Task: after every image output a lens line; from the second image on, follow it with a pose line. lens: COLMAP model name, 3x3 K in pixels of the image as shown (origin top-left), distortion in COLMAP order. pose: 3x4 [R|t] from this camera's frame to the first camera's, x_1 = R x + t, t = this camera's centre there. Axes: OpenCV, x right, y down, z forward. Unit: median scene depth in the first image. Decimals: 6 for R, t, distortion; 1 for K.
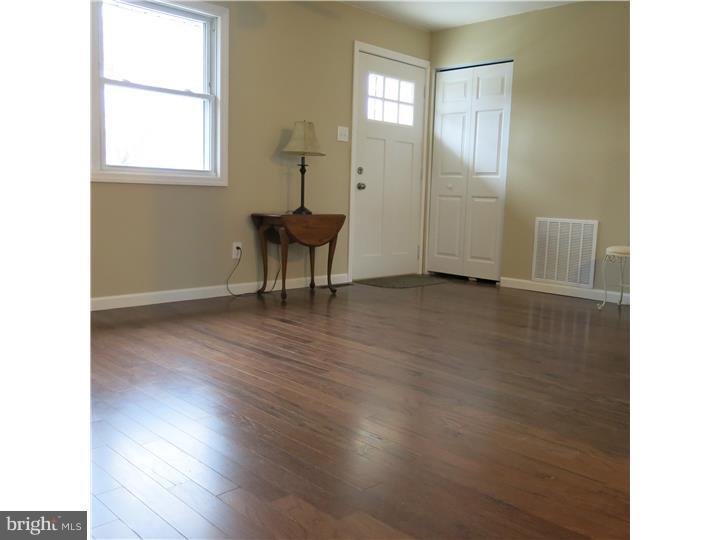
lens RADIAL K [[604.0, 0, 361.1], [0, 604.0, 272.8], [0, 0, 1]] dist [-0.012882, -0.009311]
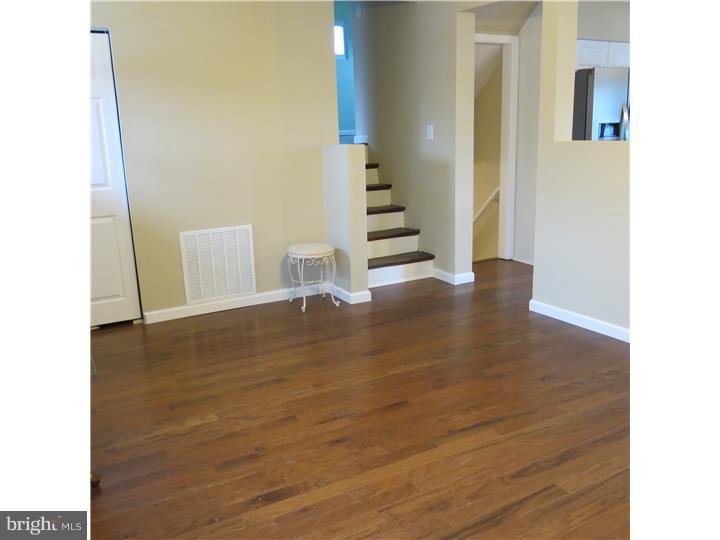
lens RADIAL K [[604.0, 0, 363.4], [0, 604.0, 270.9], [0, 0, 1]] dist [-0.012882, -0.009311]
pose [[0.245051, -0.267163, 0.931973, -0.481029], [0.149428, 0.960204, 0.235966, -0.215655], [-0.957926, 0.081439, 0.275221, 0.562792]]
